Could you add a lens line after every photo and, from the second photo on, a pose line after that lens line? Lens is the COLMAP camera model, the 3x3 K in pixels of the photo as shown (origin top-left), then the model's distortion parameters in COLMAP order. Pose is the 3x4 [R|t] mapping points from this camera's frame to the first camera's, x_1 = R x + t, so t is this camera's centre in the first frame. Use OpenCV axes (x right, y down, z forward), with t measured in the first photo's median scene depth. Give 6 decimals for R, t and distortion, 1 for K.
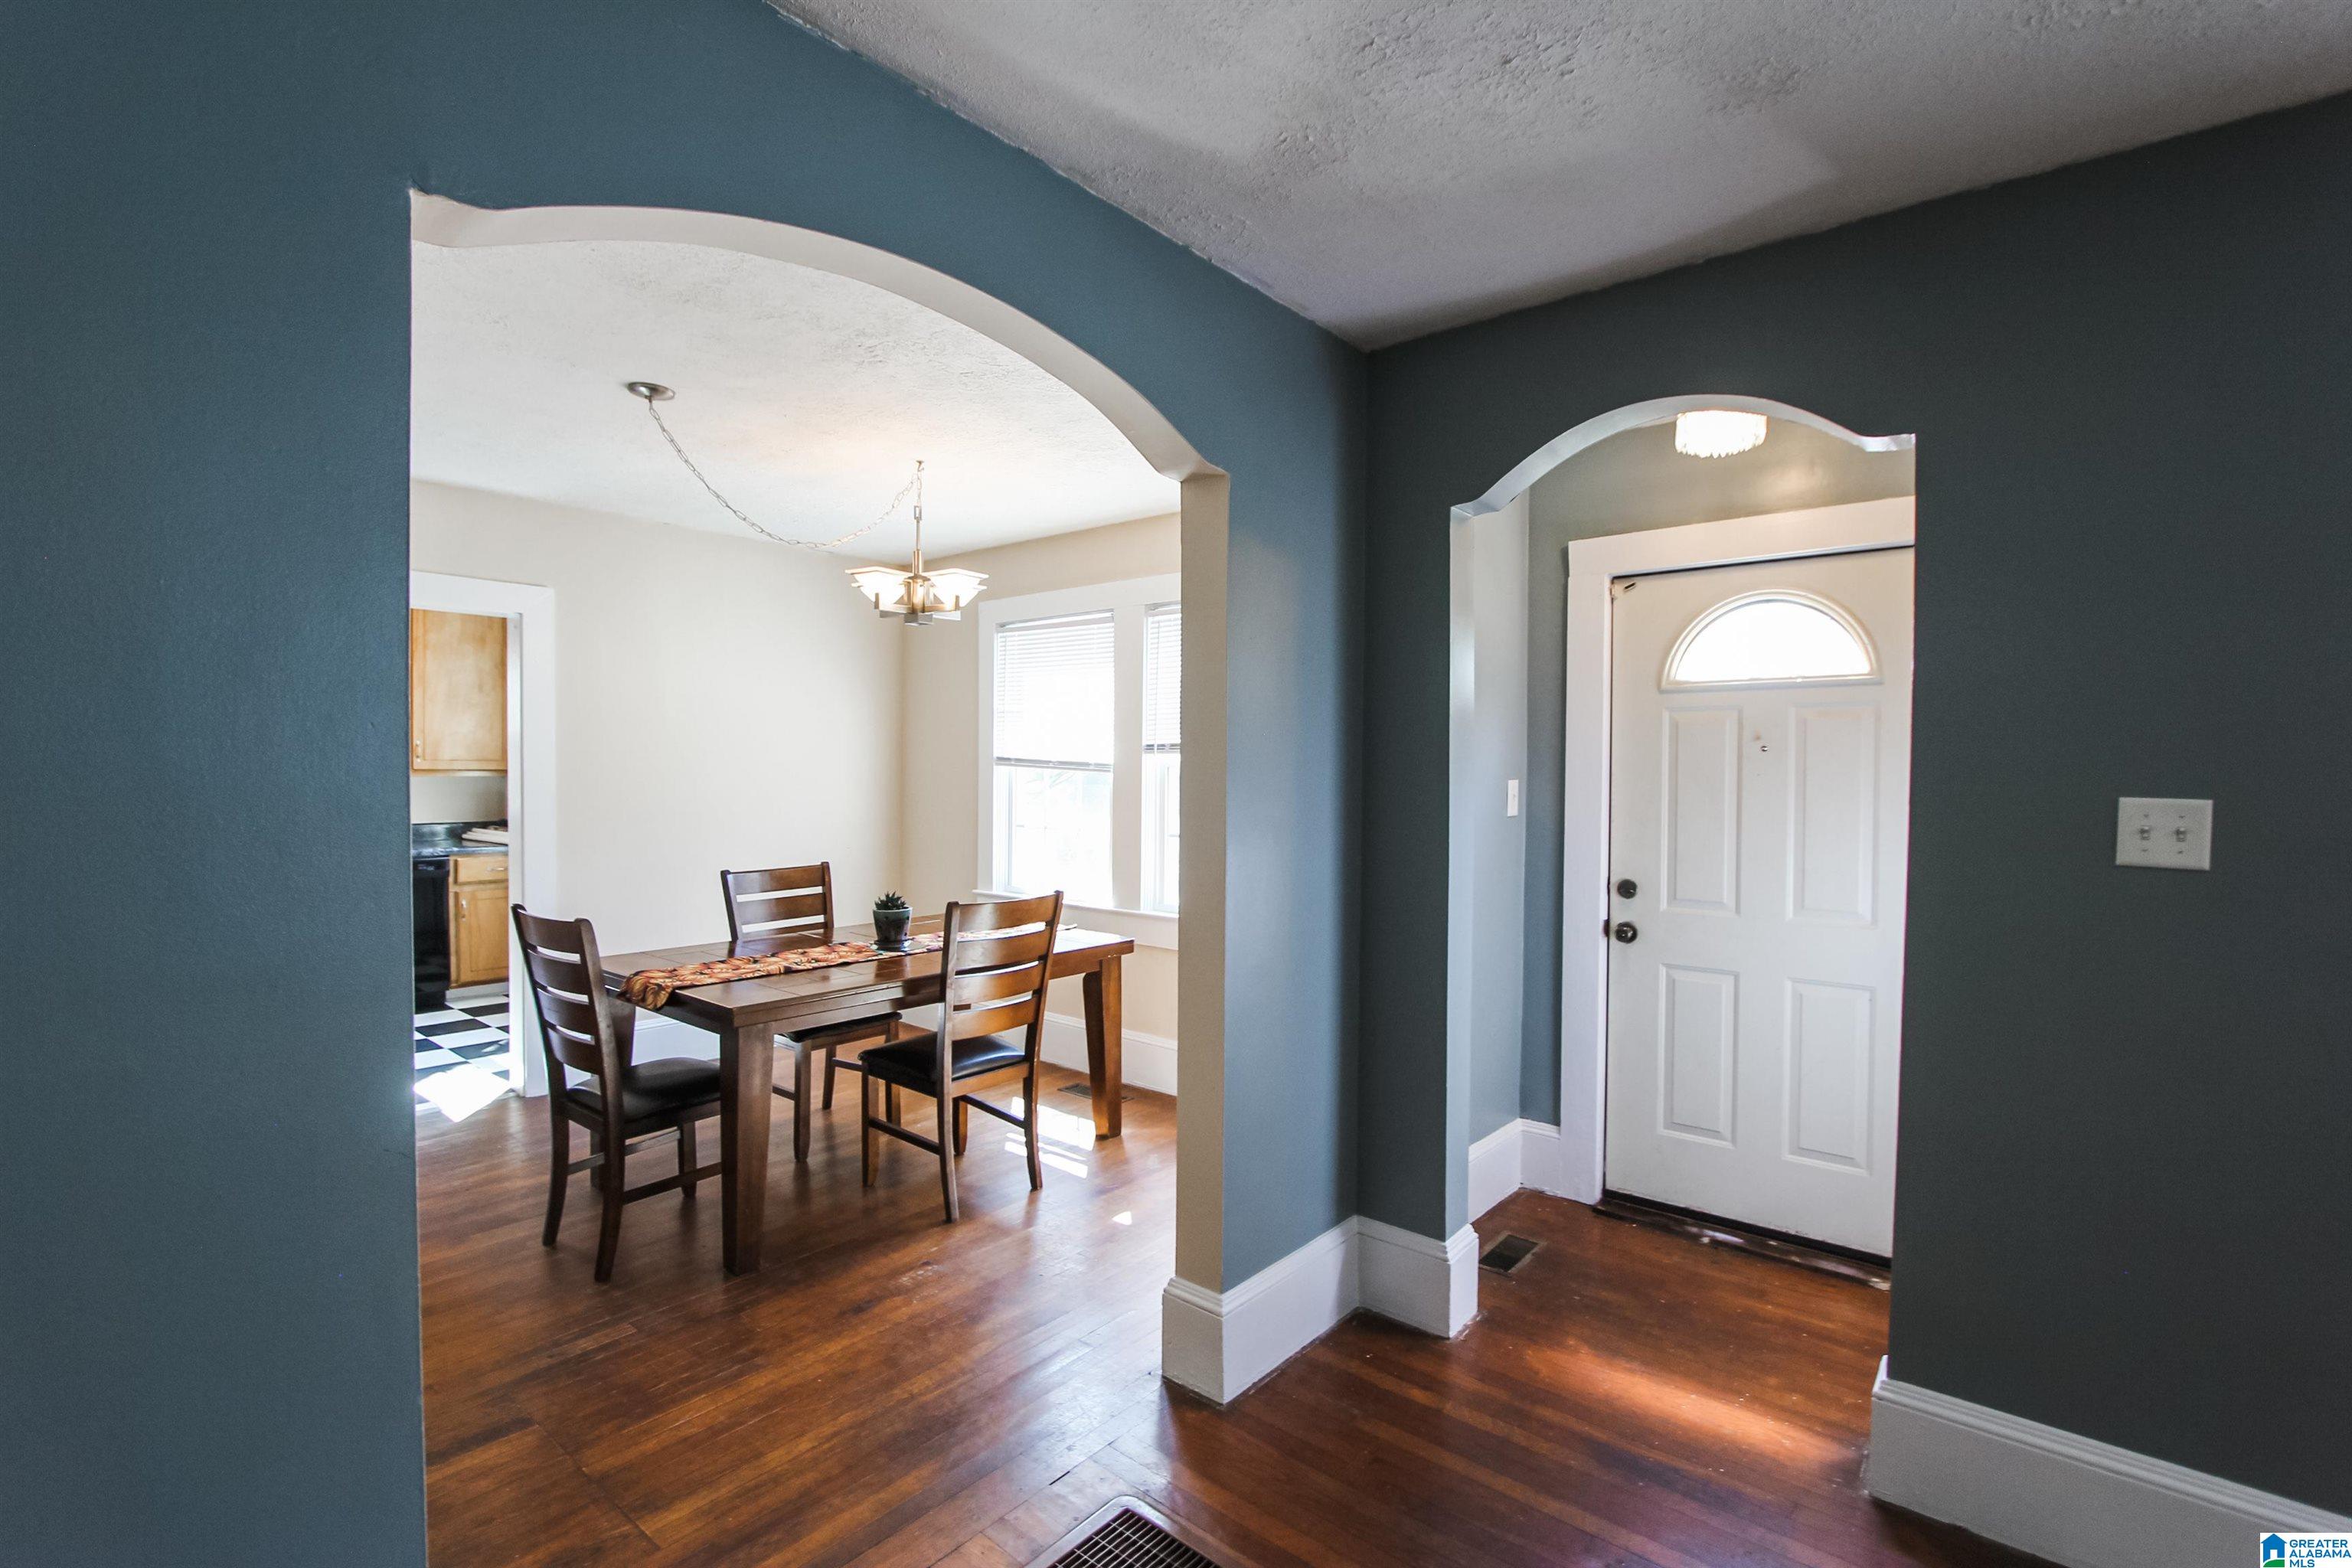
lens RADIAL K [[1086.7, 0, 1178.1], [0, 1086.7, 790.2], [0, 0, 1]] dist [-0.019215, 0.002805]
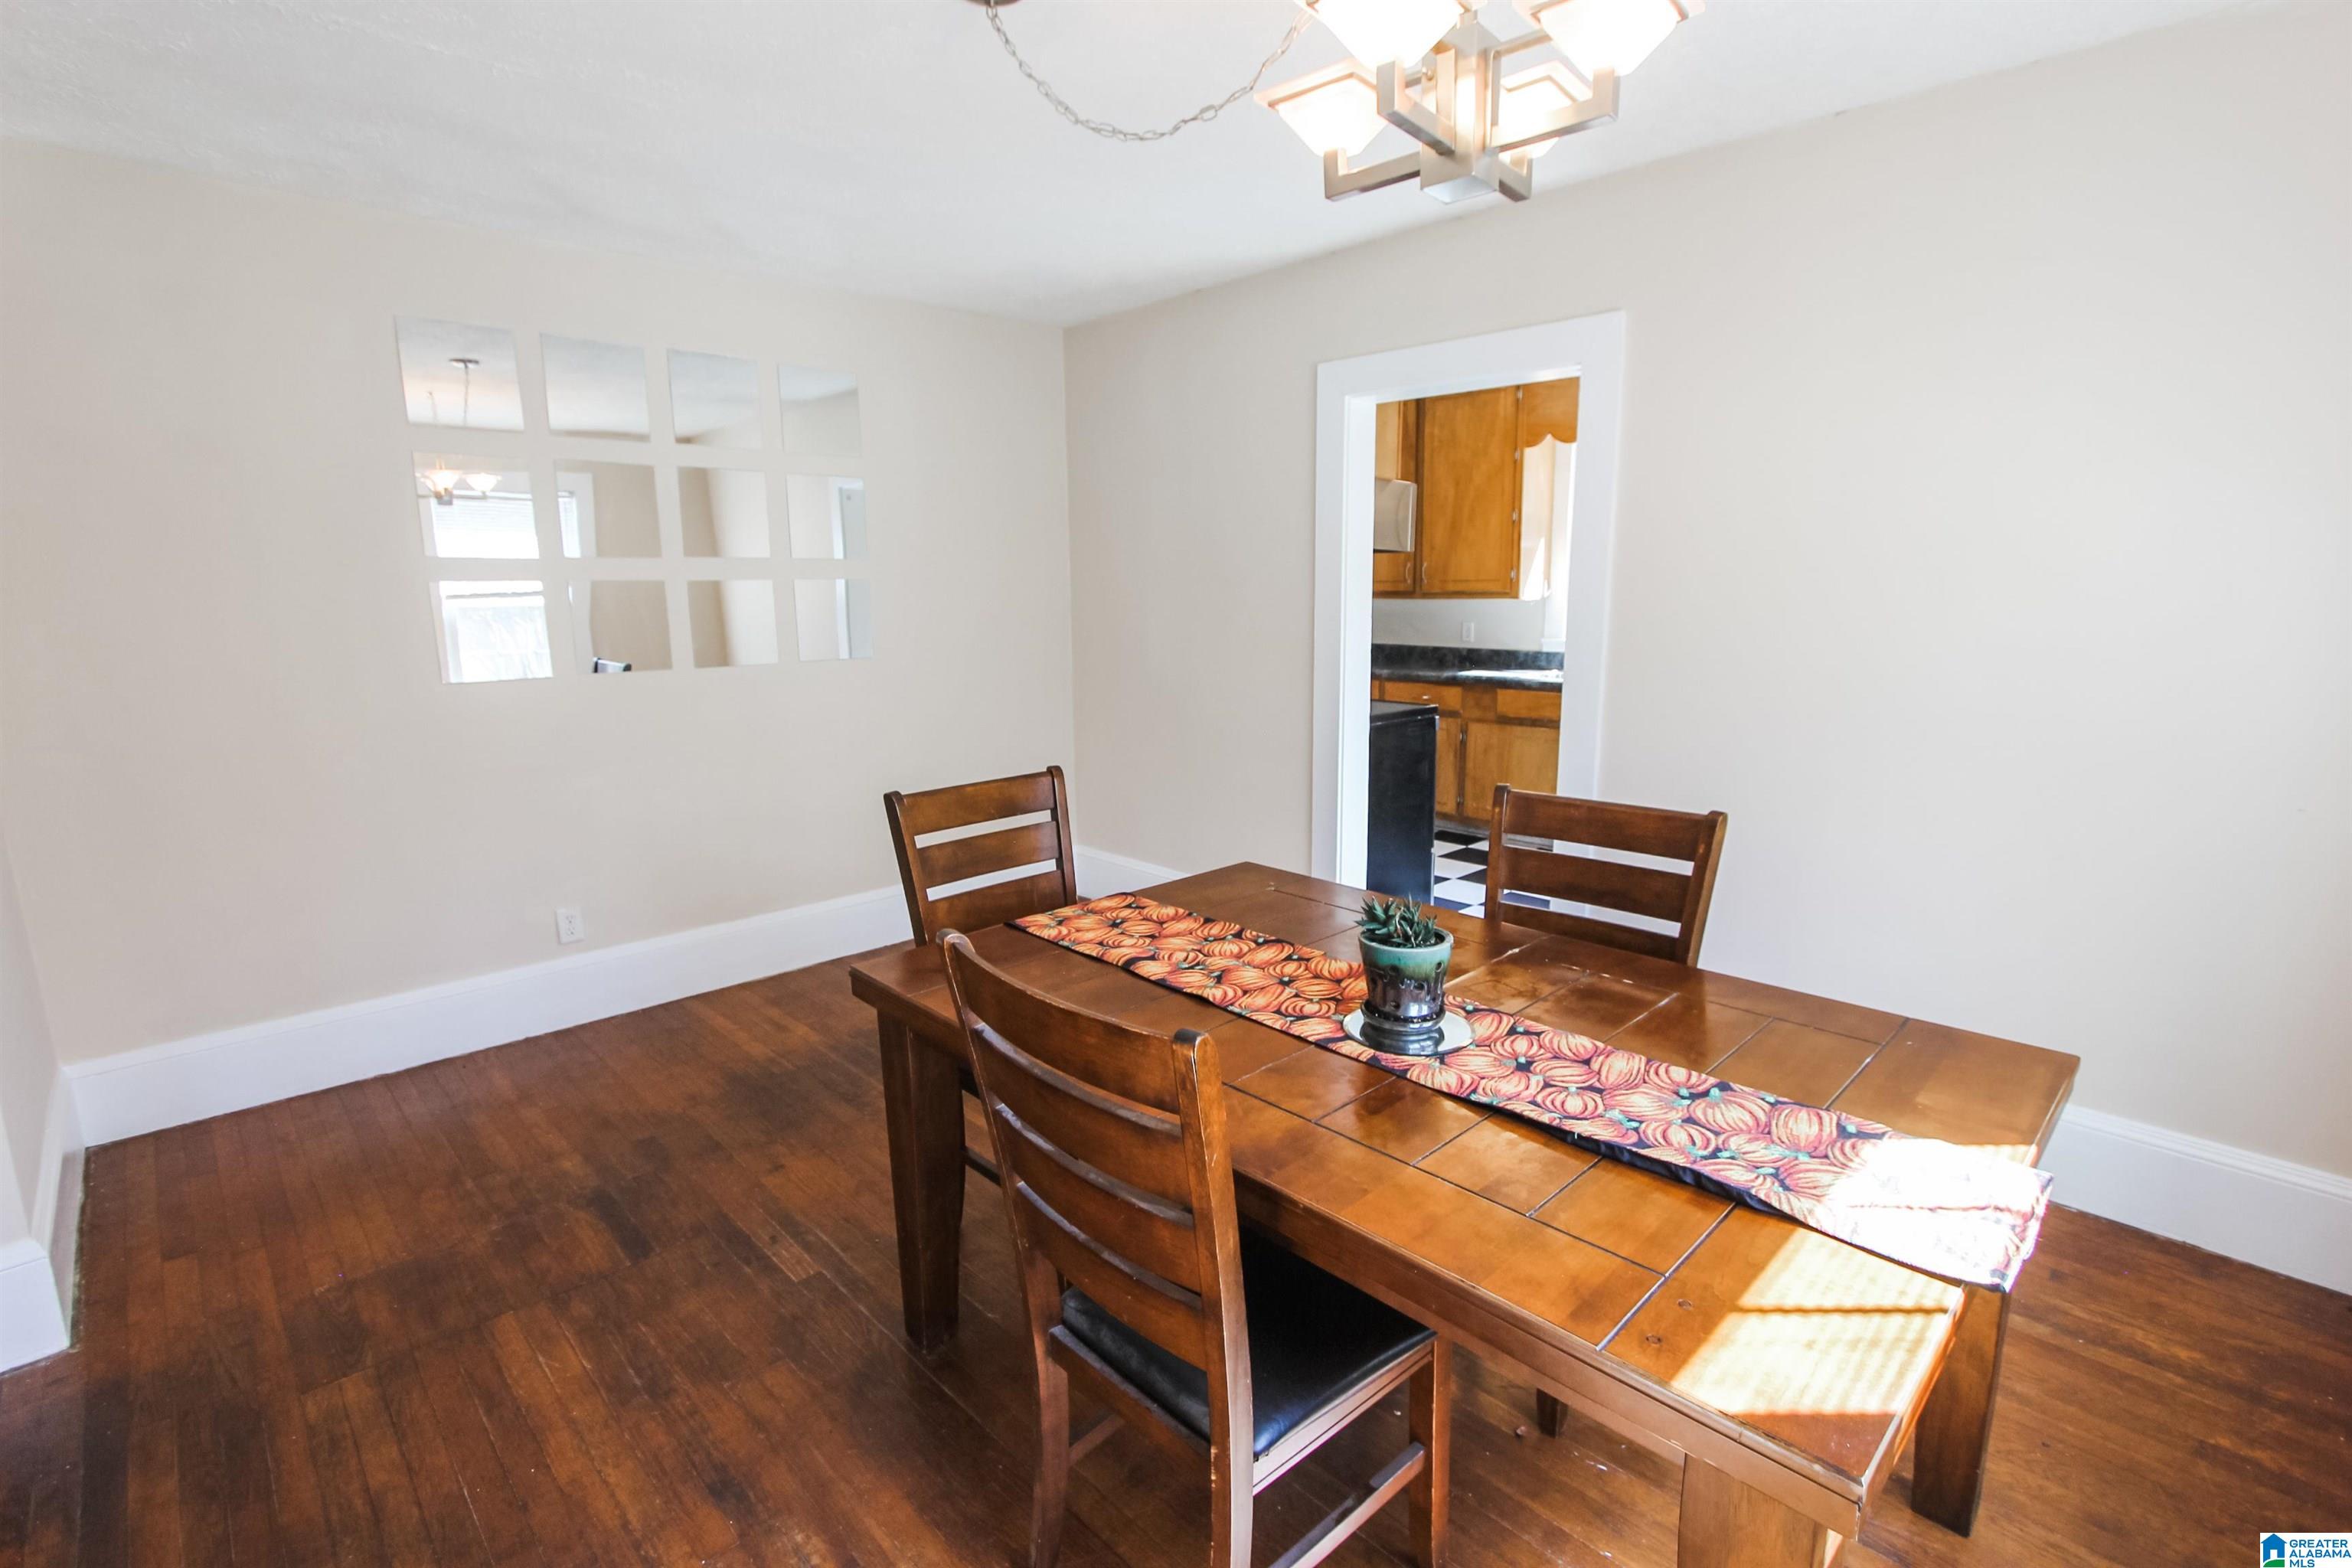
lens RADIAL K [[1081.5, 0, 1178.0], [0, 1081.5, 786.8], [0, 0, 1]] dist [-0.017303, 0.001015]
pose [[-0.106524, 0.179738, -0.977930, 0.110167], [-0.016844, 0.983059, 0.182516, -0.018259], [0.994167, 0.035914, -0.101692, 0.696259]]
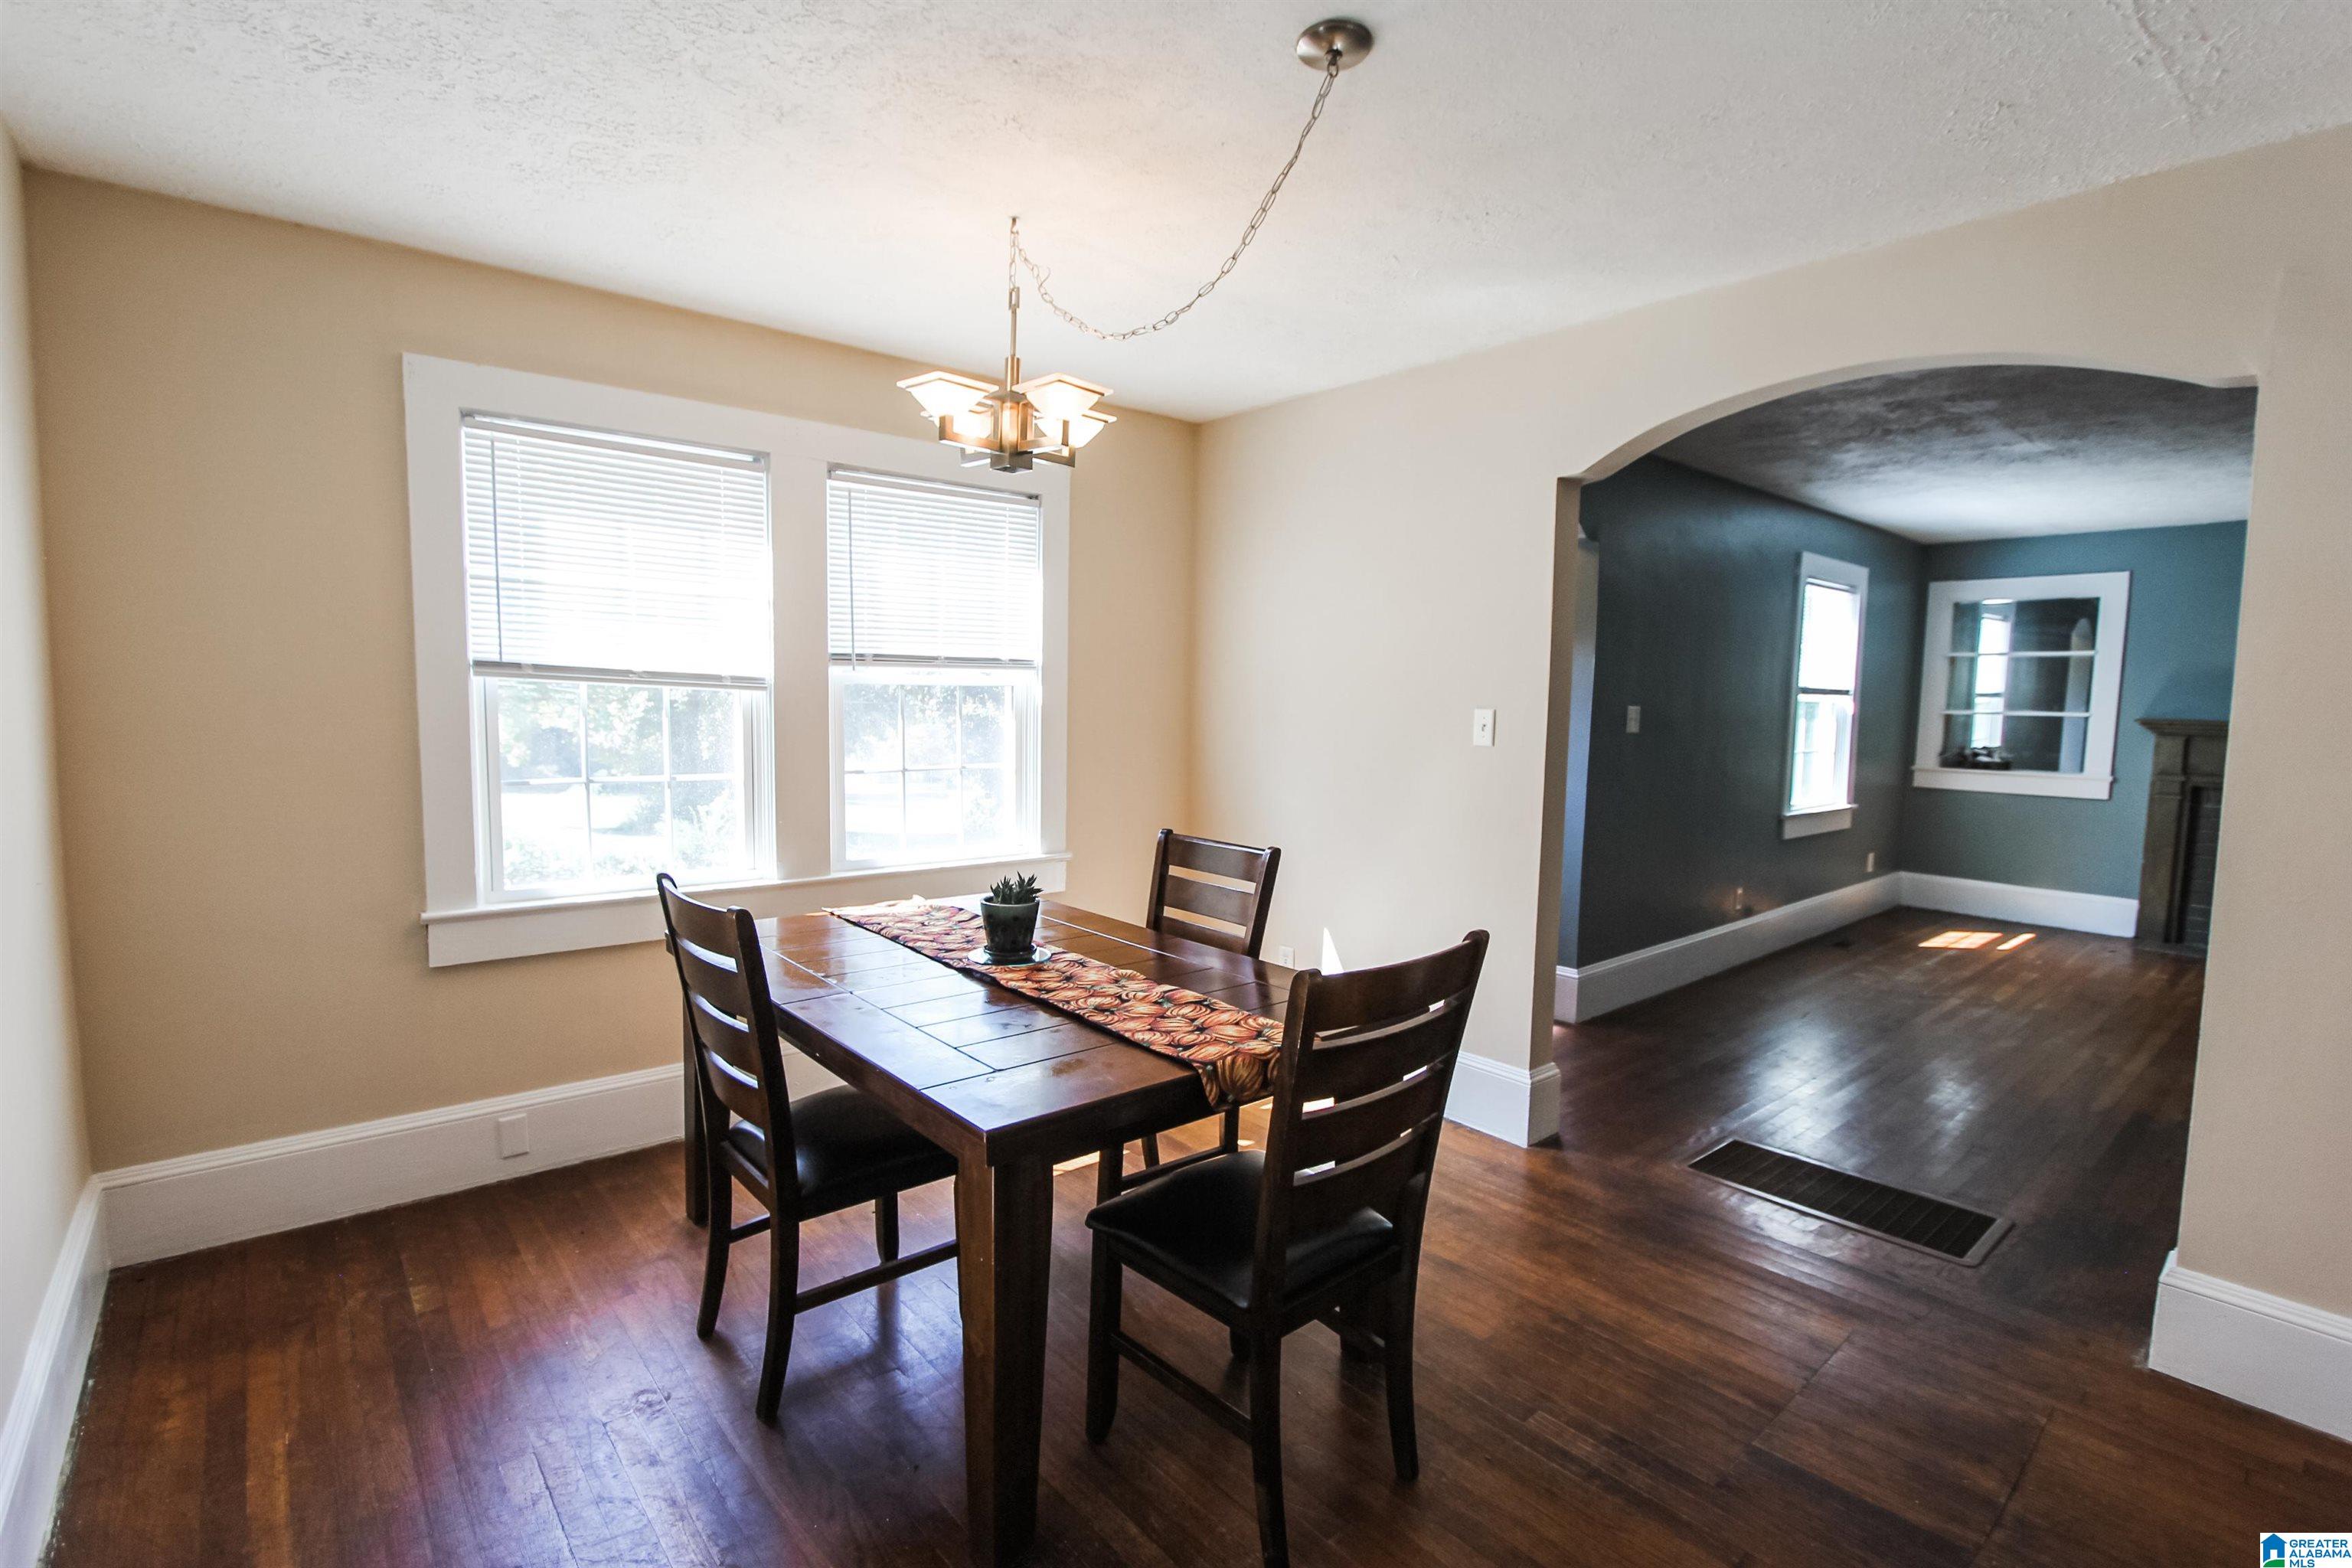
lens RADIAL K [[1086.7, 0, 1178.1], [0, 1086.7, 790.2], [0, 0, 1]] dist [-0.019215, 0.002805]
pose [[0.165272, -0.091707, 0.981975, -0.653222], [0.007278, 0.995754, 0.091769, -0.013197], [-0.986221, -0.008020, 0.165238, 0.577357]]
